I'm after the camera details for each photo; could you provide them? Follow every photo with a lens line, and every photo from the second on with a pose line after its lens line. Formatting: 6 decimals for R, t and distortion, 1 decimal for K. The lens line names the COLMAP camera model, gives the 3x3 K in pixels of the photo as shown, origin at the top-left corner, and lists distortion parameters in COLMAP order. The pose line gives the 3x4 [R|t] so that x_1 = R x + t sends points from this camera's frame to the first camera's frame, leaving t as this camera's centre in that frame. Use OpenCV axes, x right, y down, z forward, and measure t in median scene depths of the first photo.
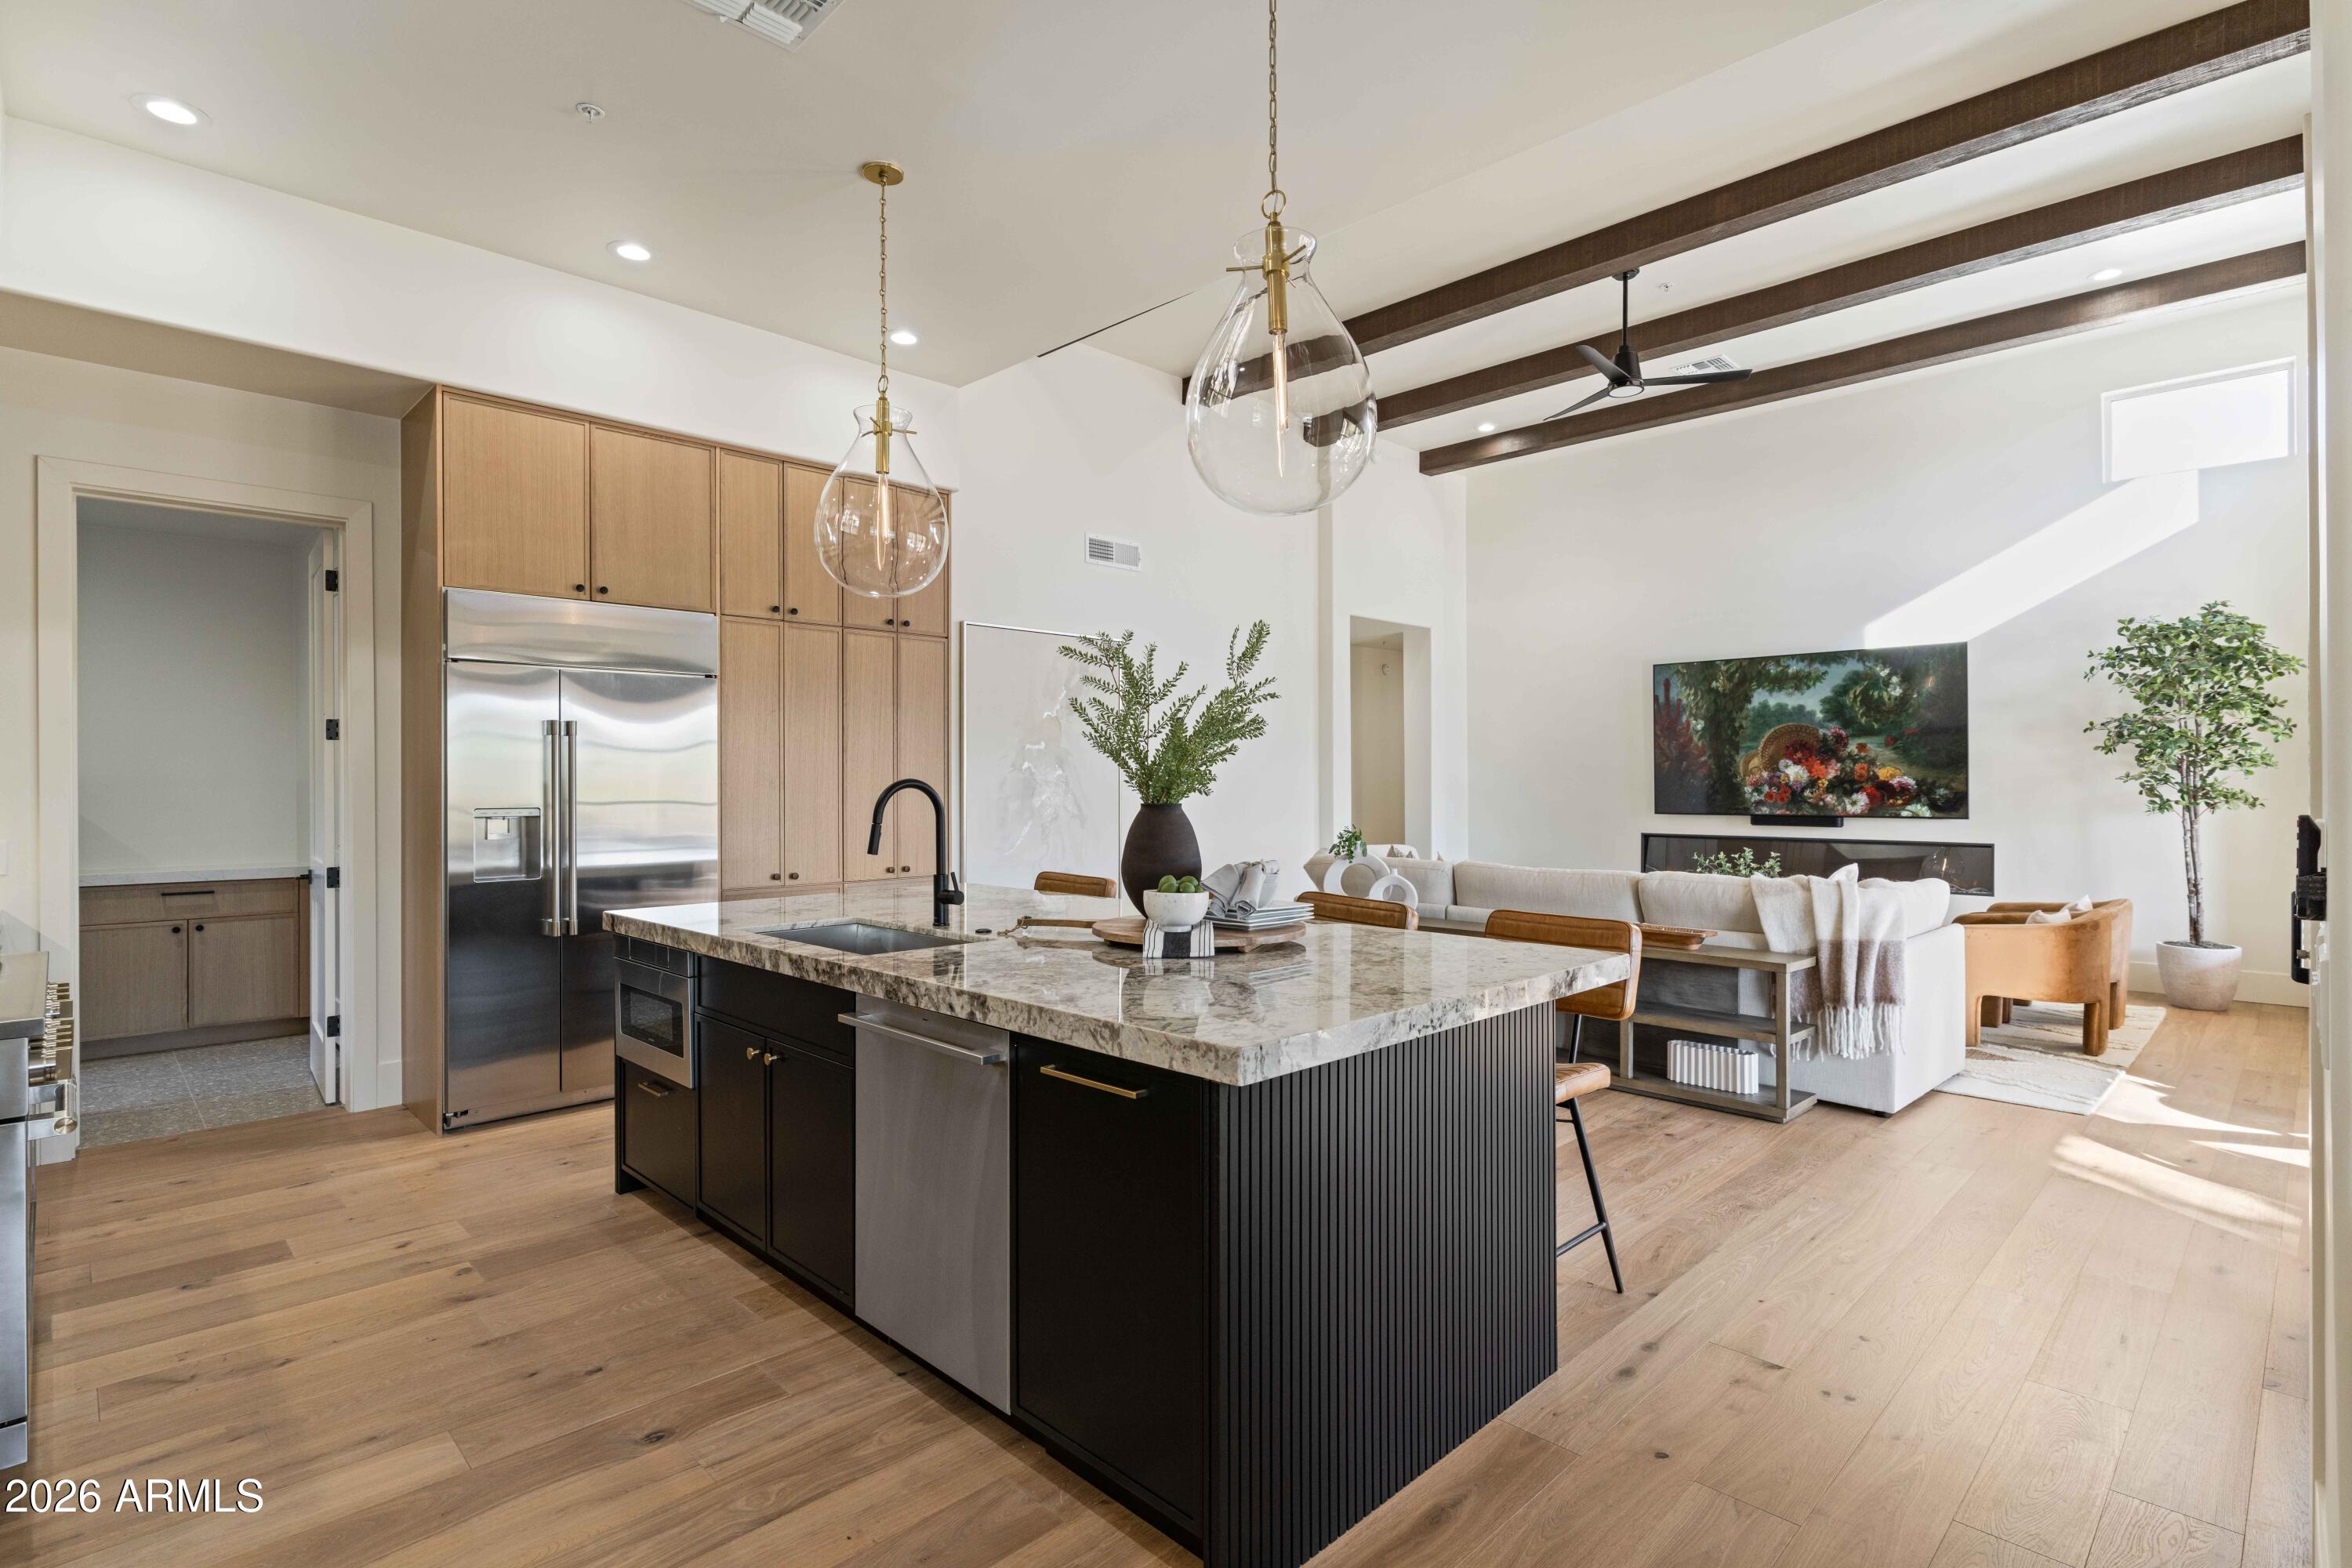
lens RADIAL K [[1160.0, 0, 1225.7], [0, 1160.0, 777.1], [0, 0, 1]] dist [-0.000058, -0.000312]
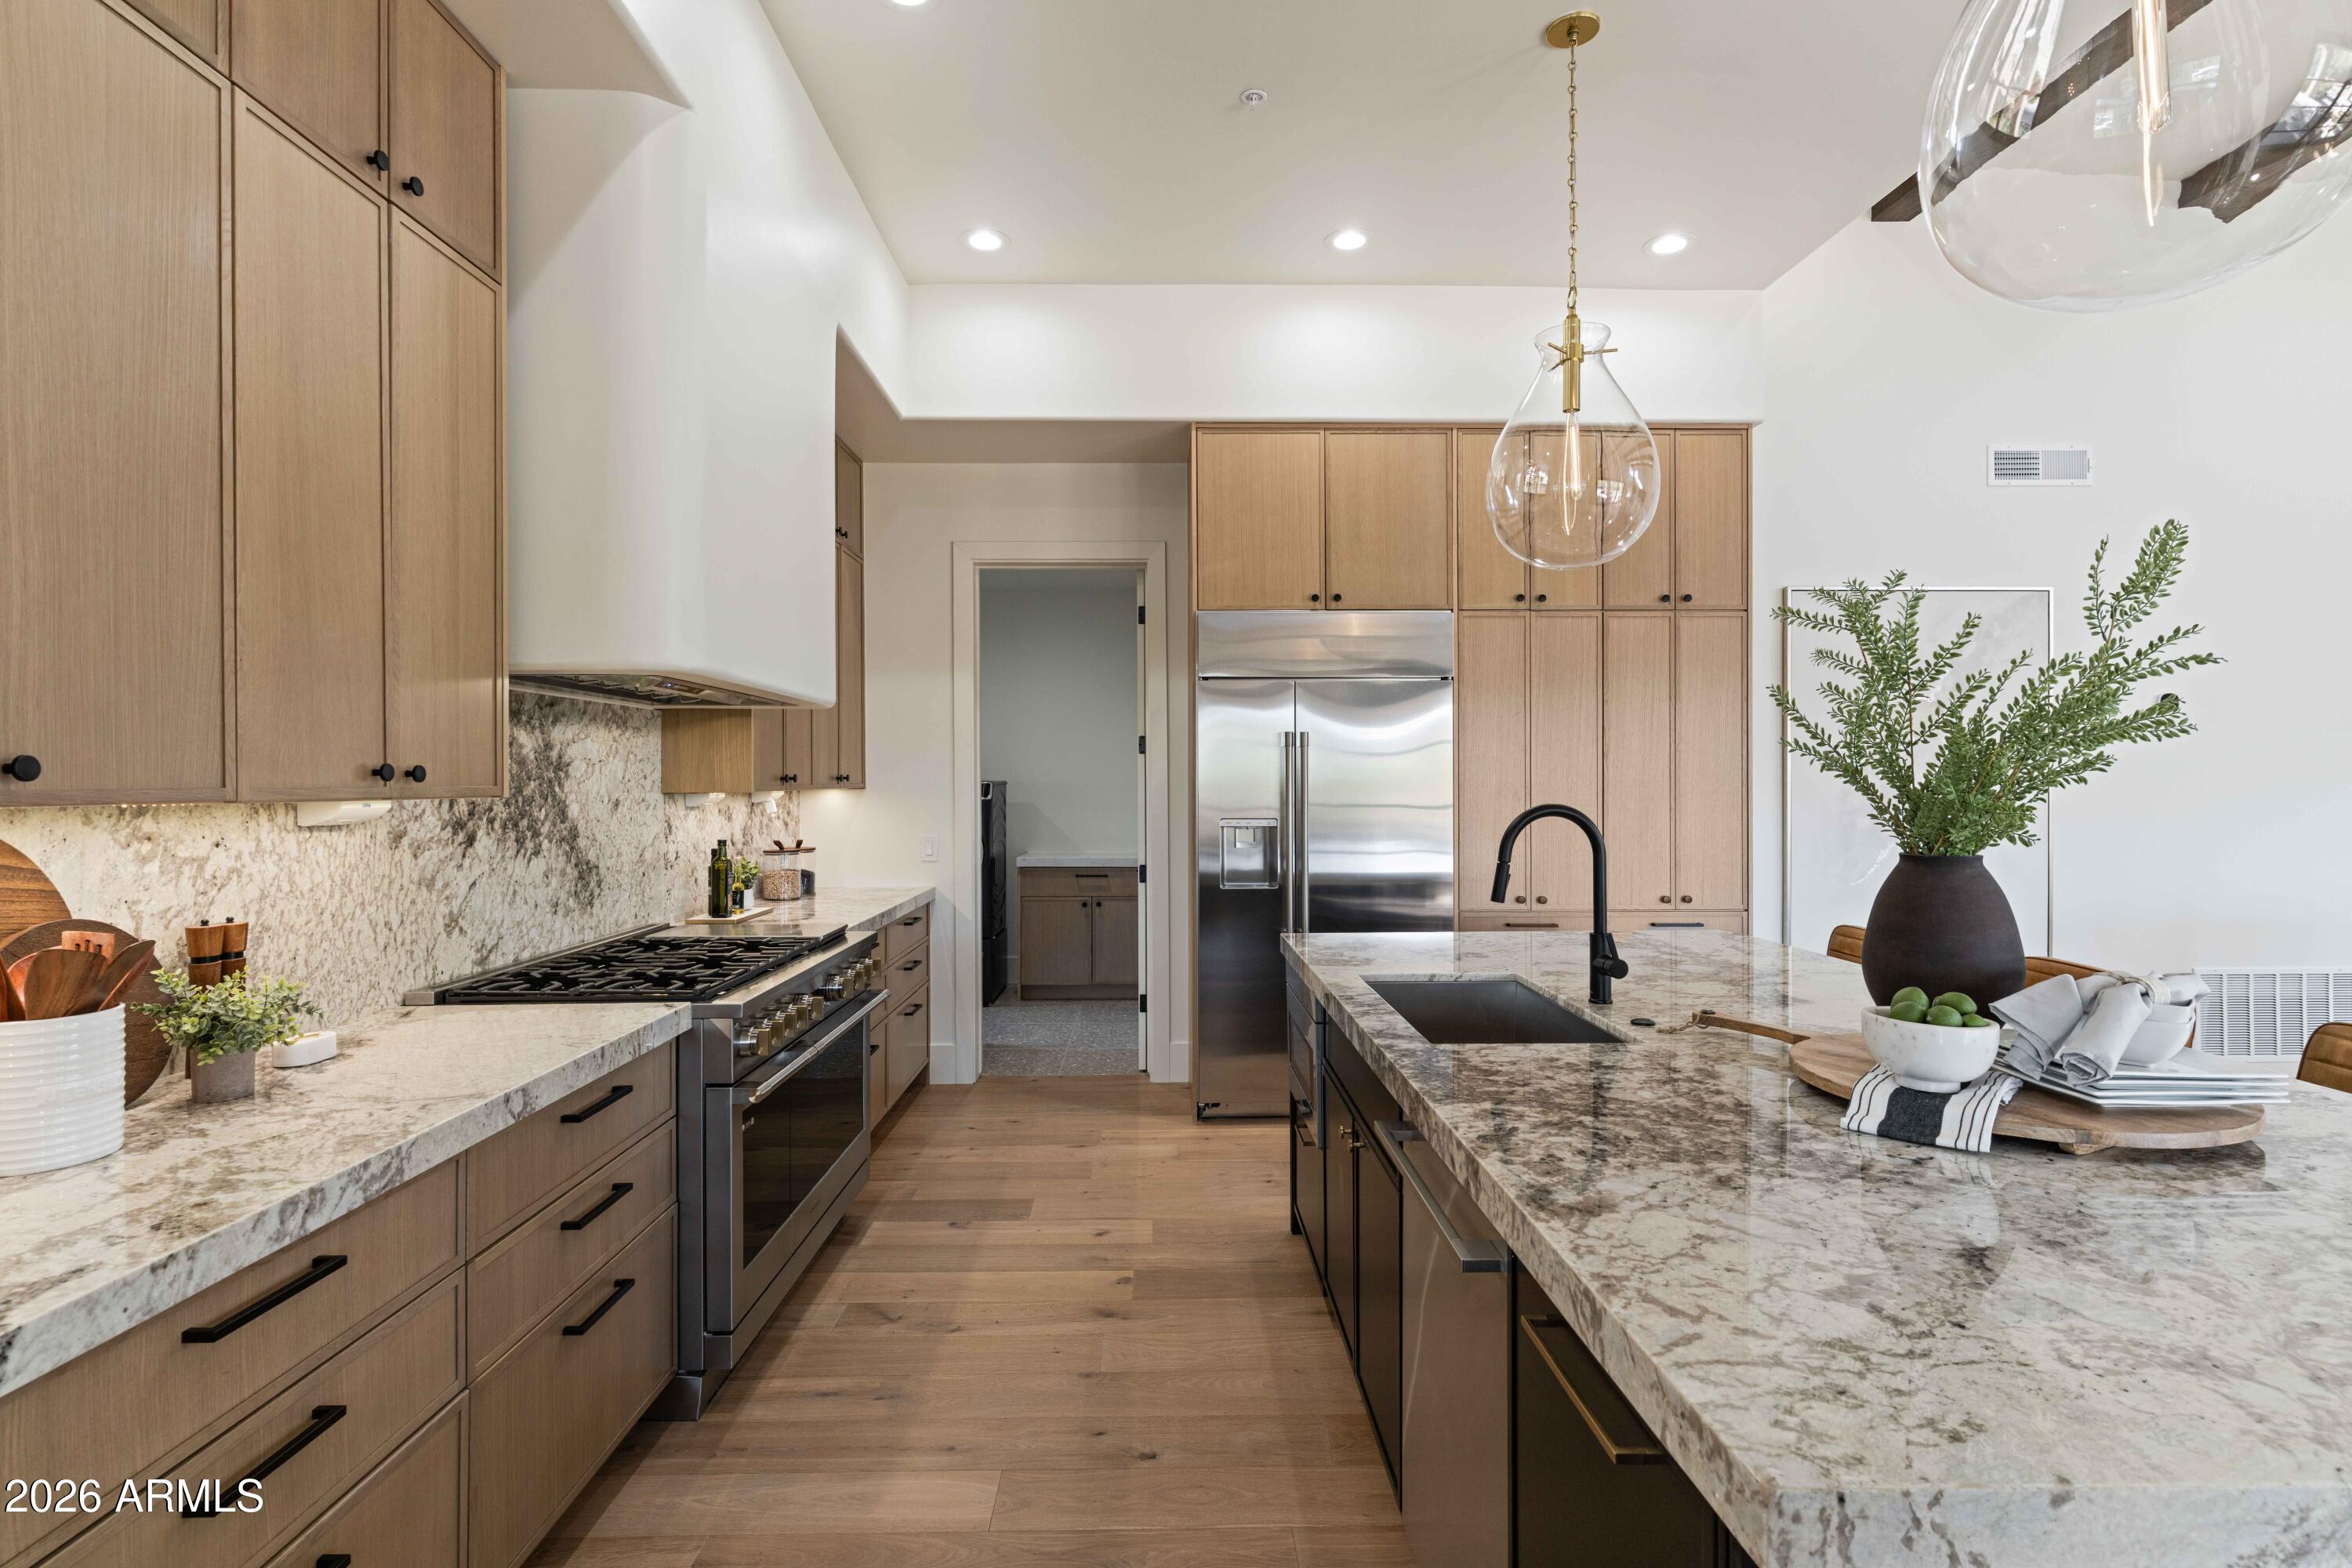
lens RADIAL K [[1156.5, 0, 1174.0], [0, 1156.5, 773.7], [0, 0, 1]] dist [0.004562, 0.000411]
pose [[0.697638, 0.000563, -0.716450, 0.080439], [0.002306, 0.999993, 0.003031, -0.017806], [0.716446, -0.003767, 0.697632, 0.252127]]
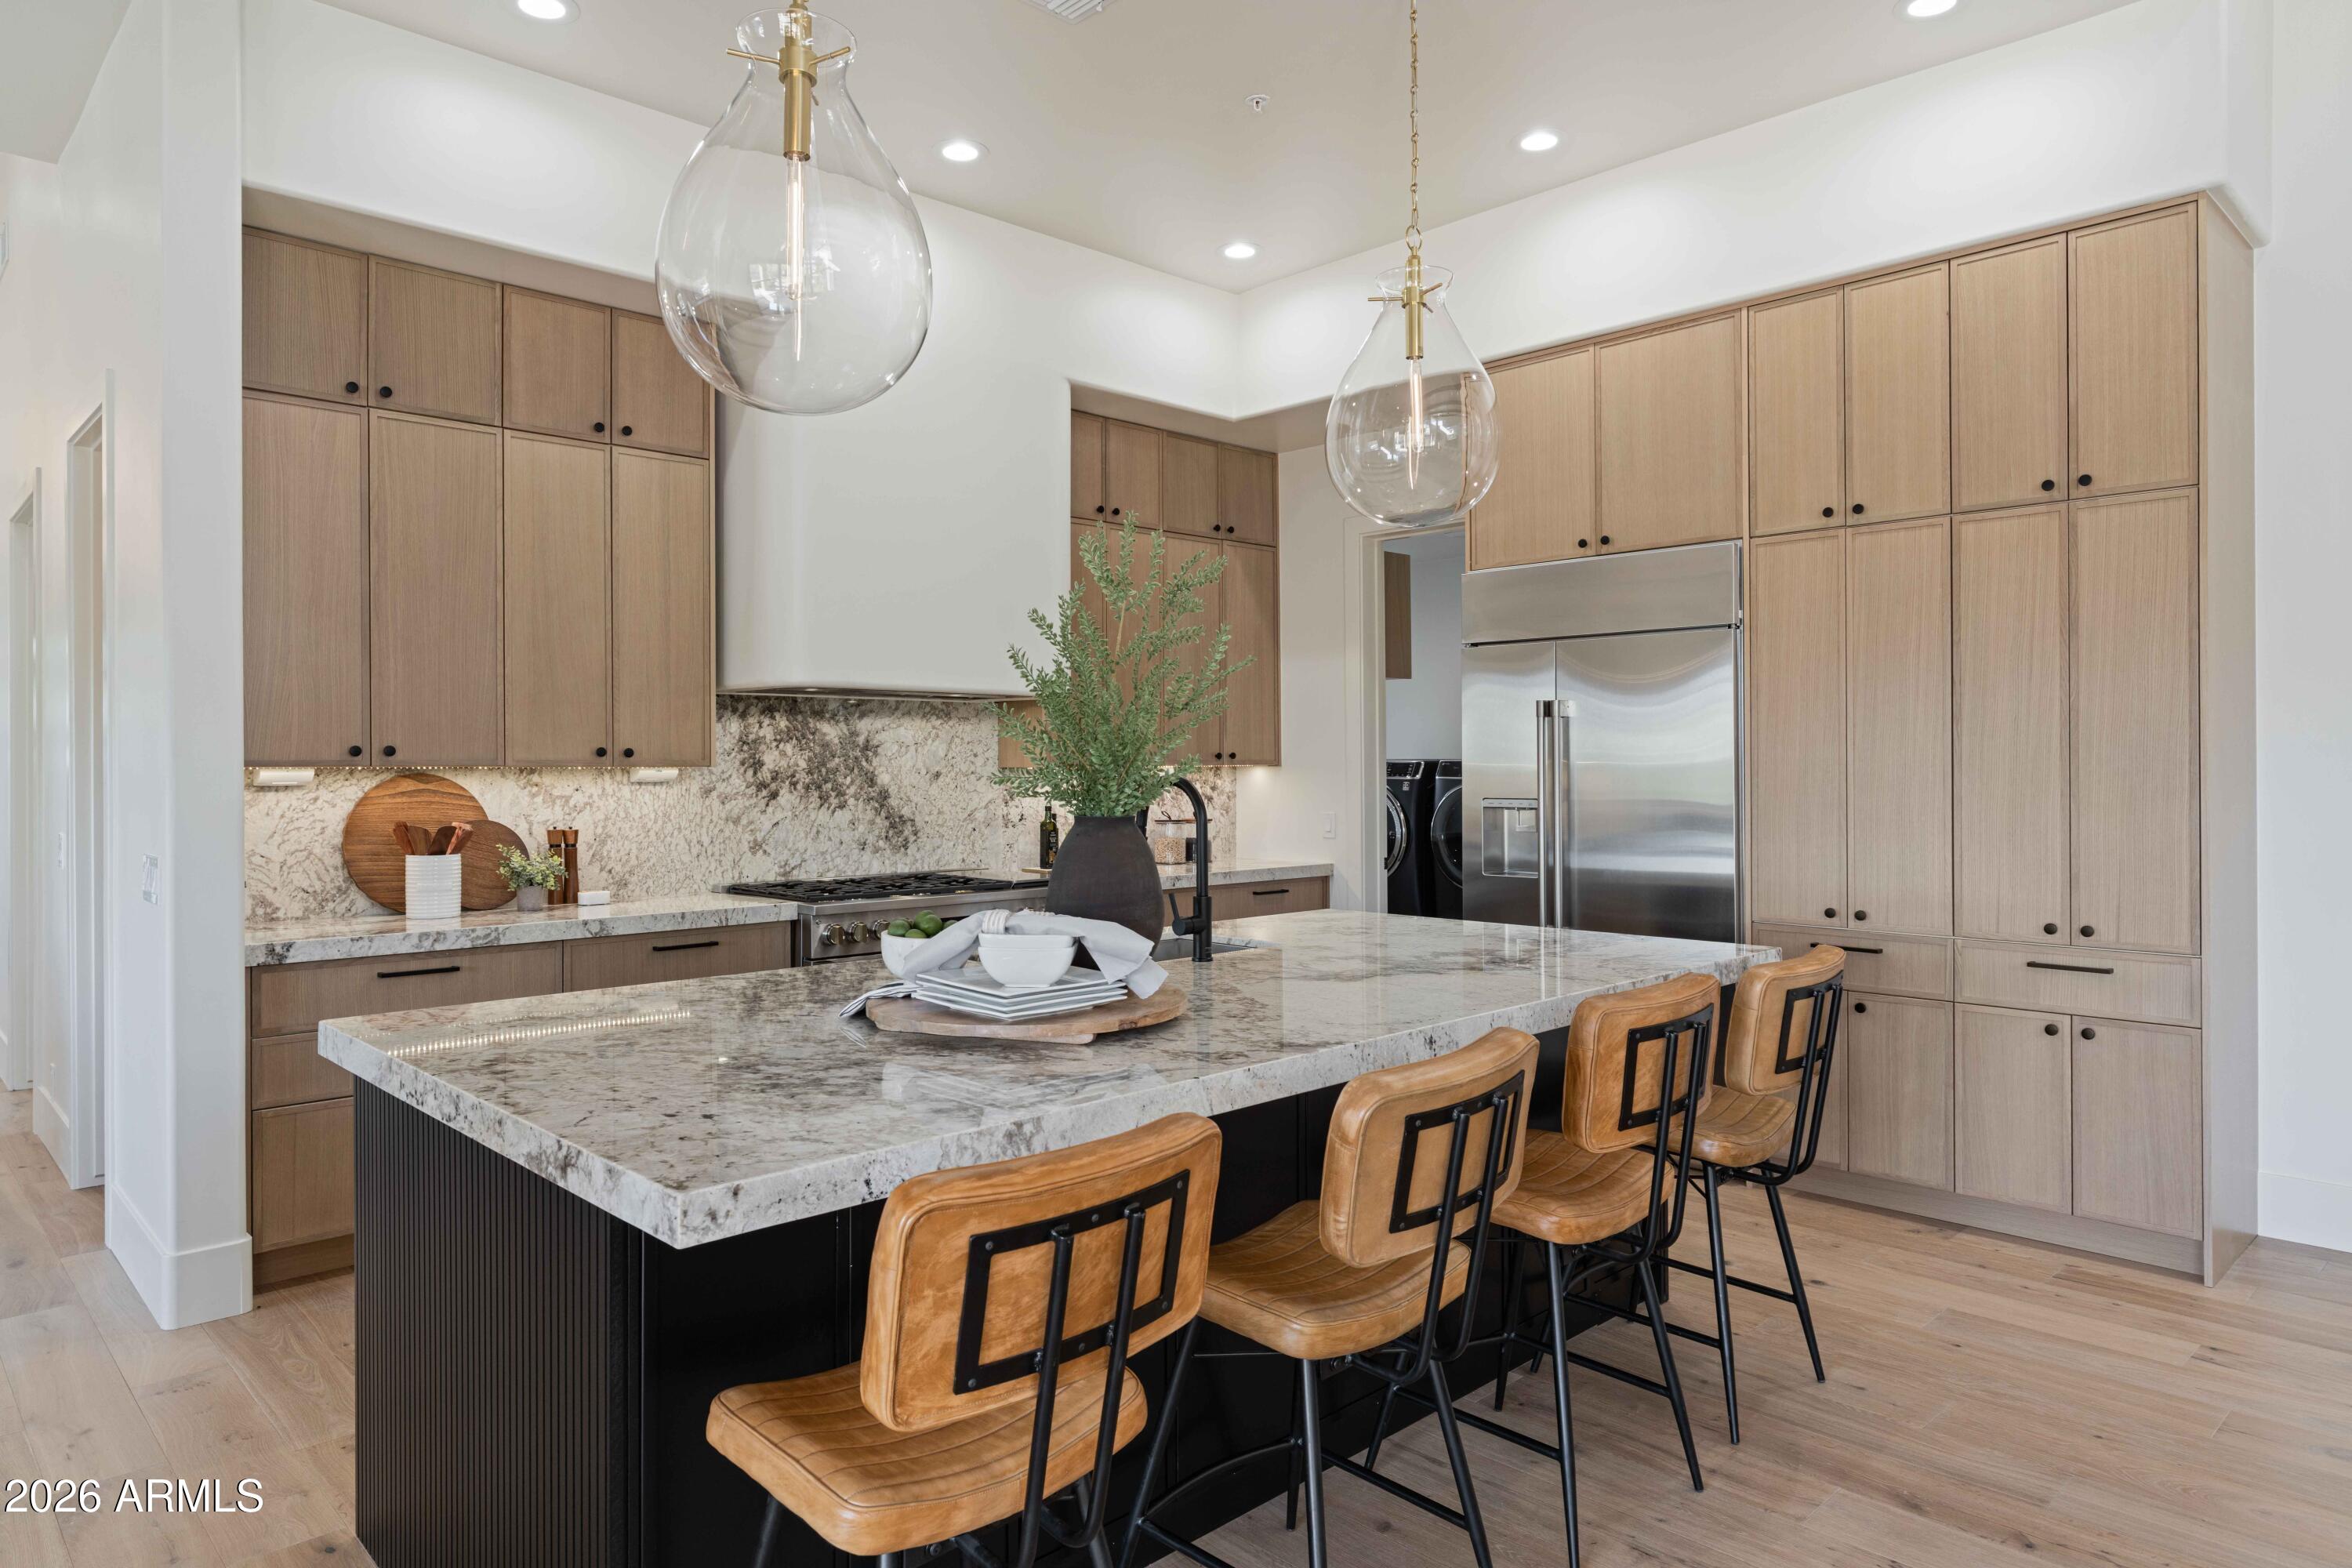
lens RADIAL K [[1579.5, 0, 1227.9], [0, 1579.5, 754.8], [0, 0, 1]] dist [0.022322, -0.002219]
pose [[-0.068942, -0.001154, -0.997620, 0.717672], [0.009359, 0.999955, -0.001804, -0.008538], [0.997577, -0.009461, -0.068928, 0.938306]]
